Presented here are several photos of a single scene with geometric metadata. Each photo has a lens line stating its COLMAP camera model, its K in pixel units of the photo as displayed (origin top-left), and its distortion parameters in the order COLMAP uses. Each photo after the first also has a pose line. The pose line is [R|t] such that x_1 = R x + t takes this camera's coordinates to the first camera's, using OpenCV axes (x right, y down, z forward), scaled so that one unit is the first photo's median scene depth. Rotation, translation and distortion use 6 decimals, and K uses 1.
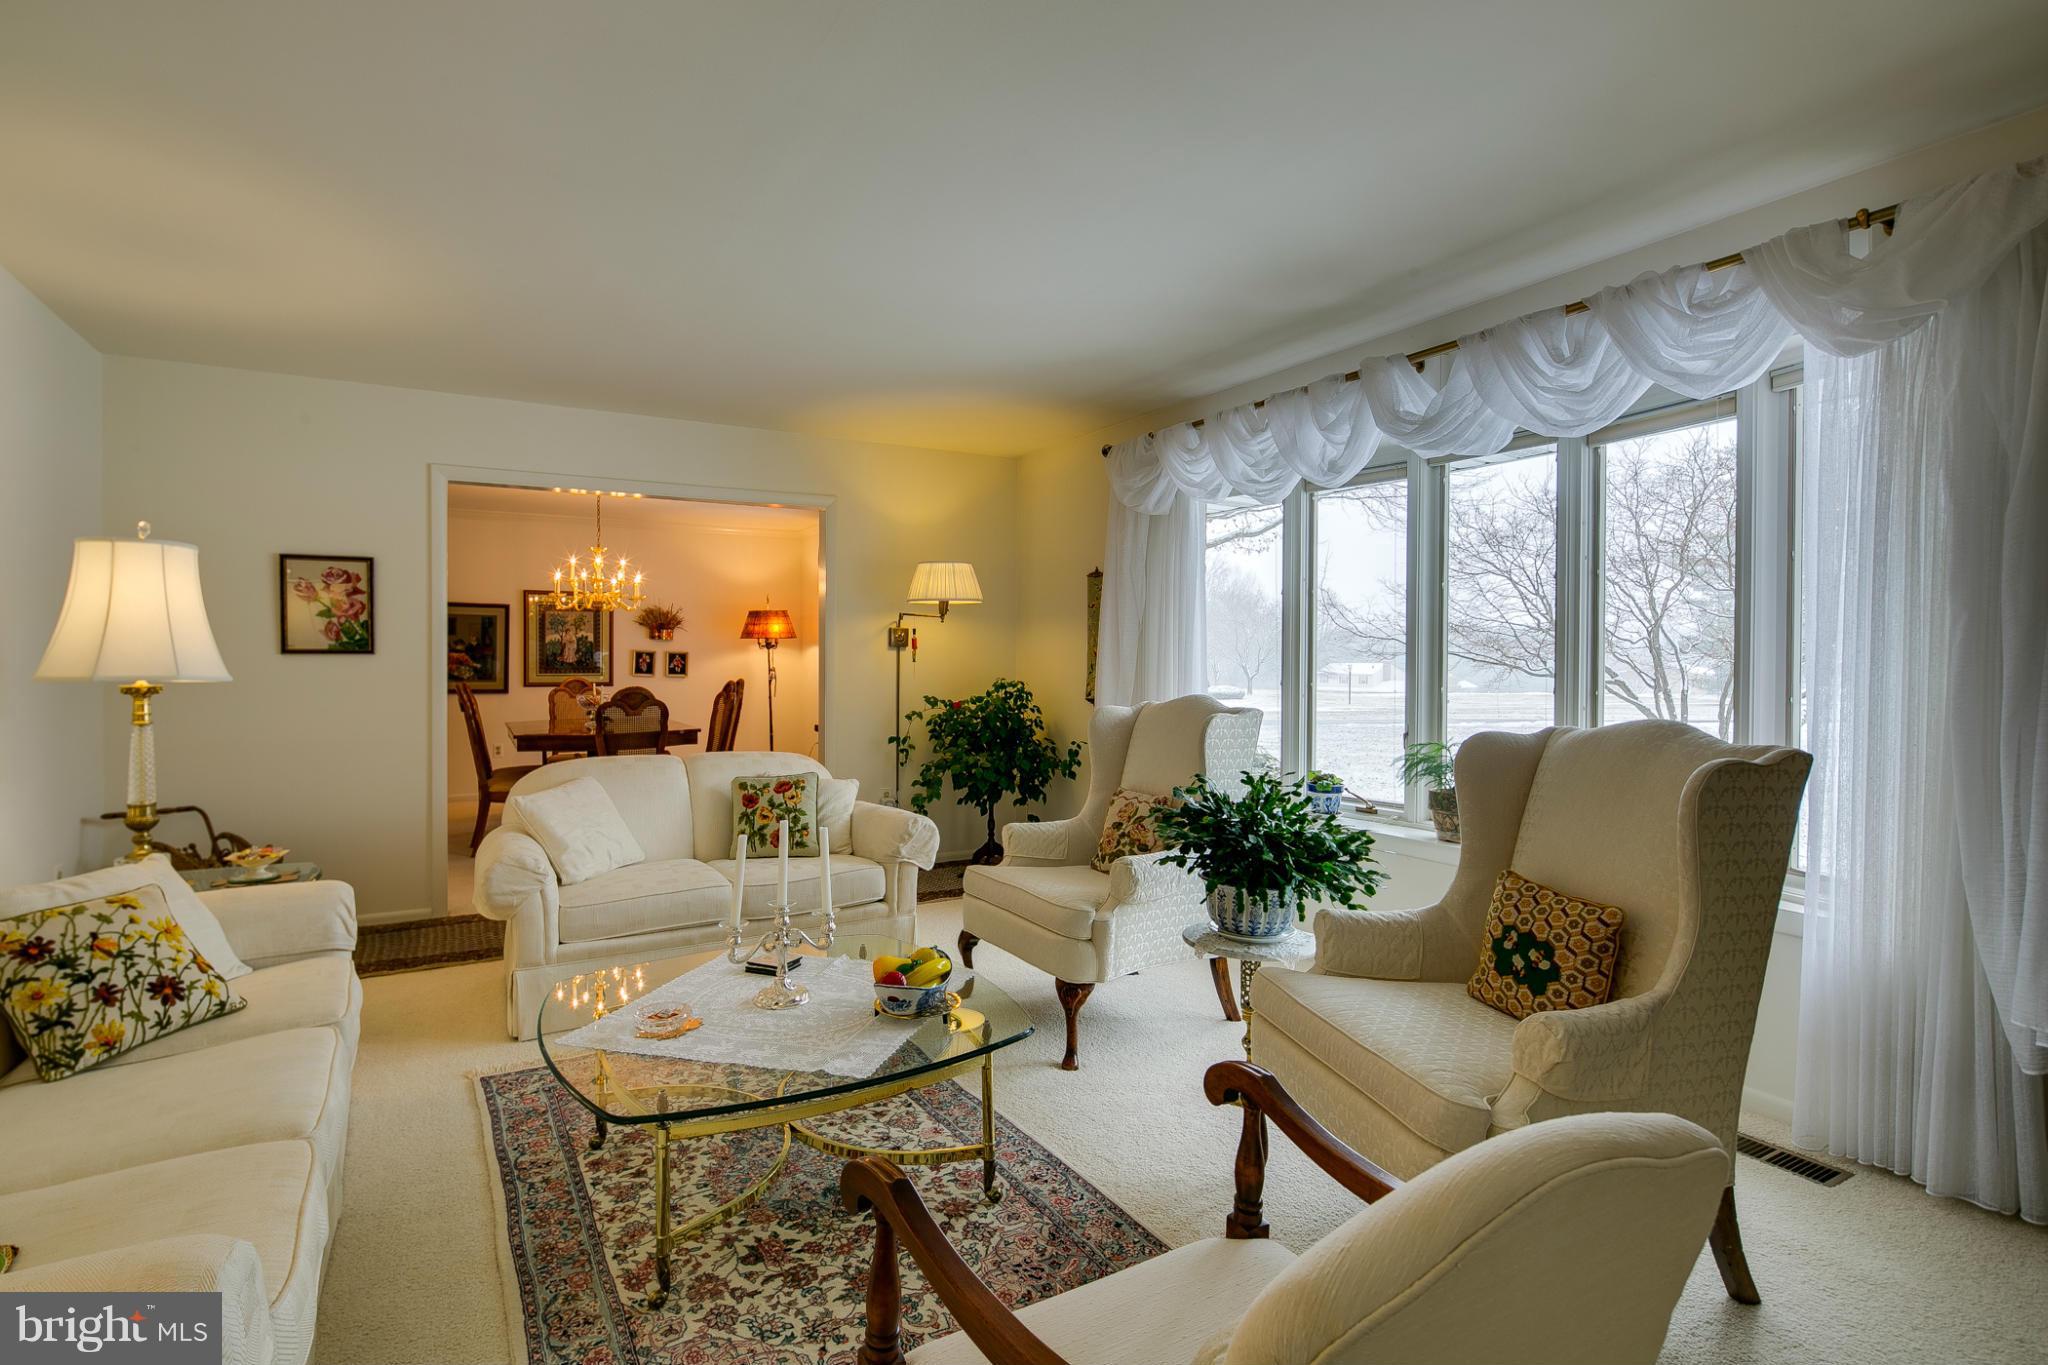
lens RADIAL K [[1012.3, 0, 1015.6], [0, 1012.3, 668.6], [0, 0, 1]] dist [0.005607, -0.000812]
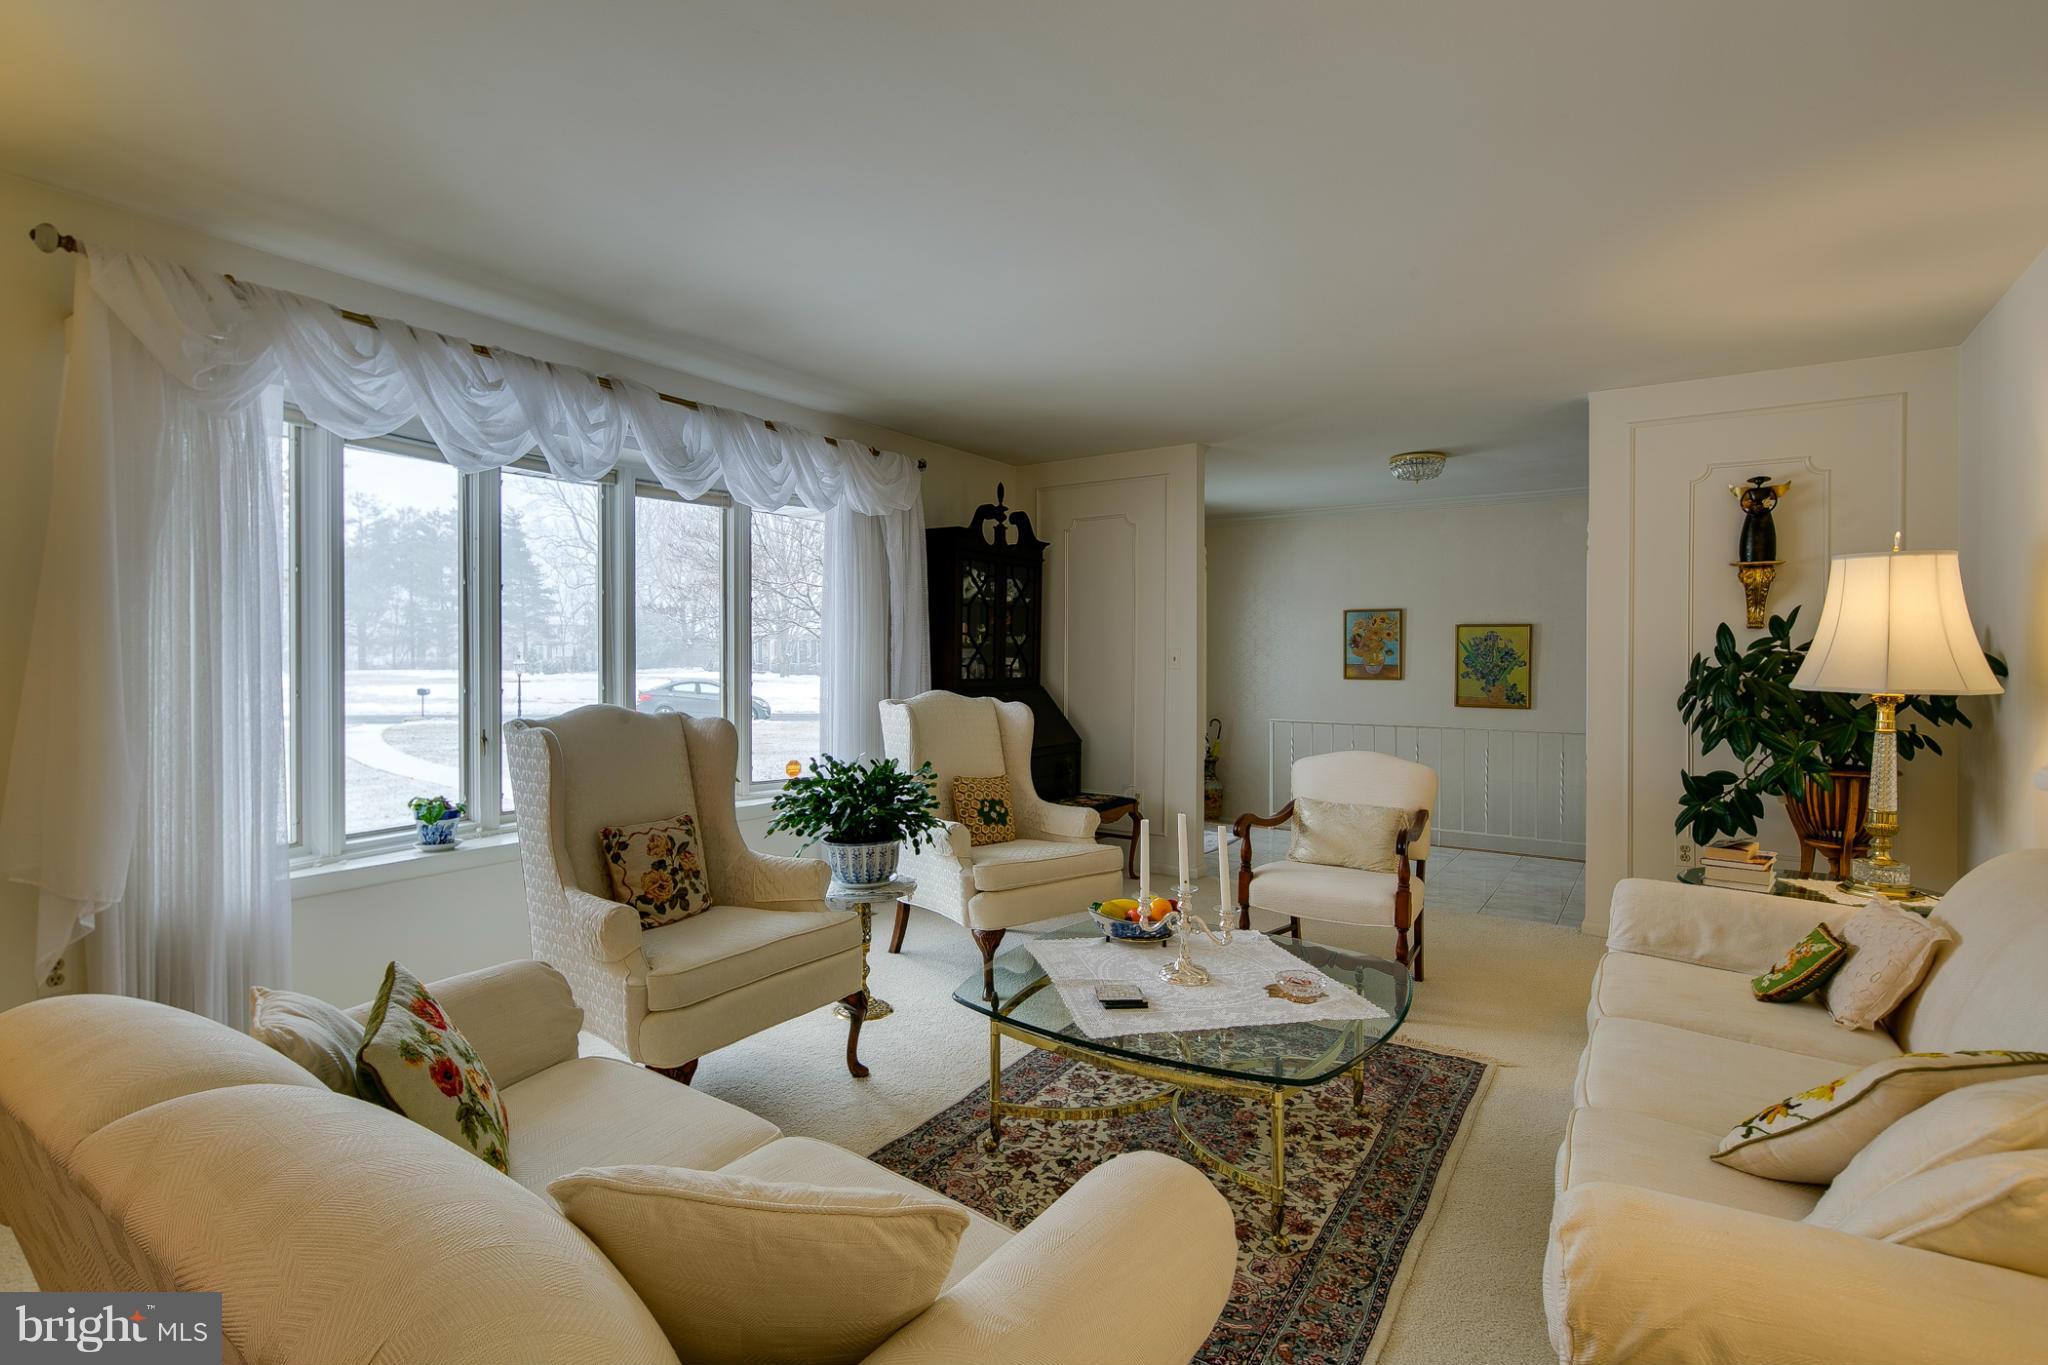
lens RADIAL K [[995.4, 0, 954.2], [0, 995.4, 662.5], [0, 0, 1]] dist [-0.000360, -0.000982]
pose [[-0.412354, -0.007941, 0.910989, -1.159479], [0.006657, 0.999909, 0.011730, -0.028647], [-0.910999, 0.010901, -0.412264, 1.749365]]
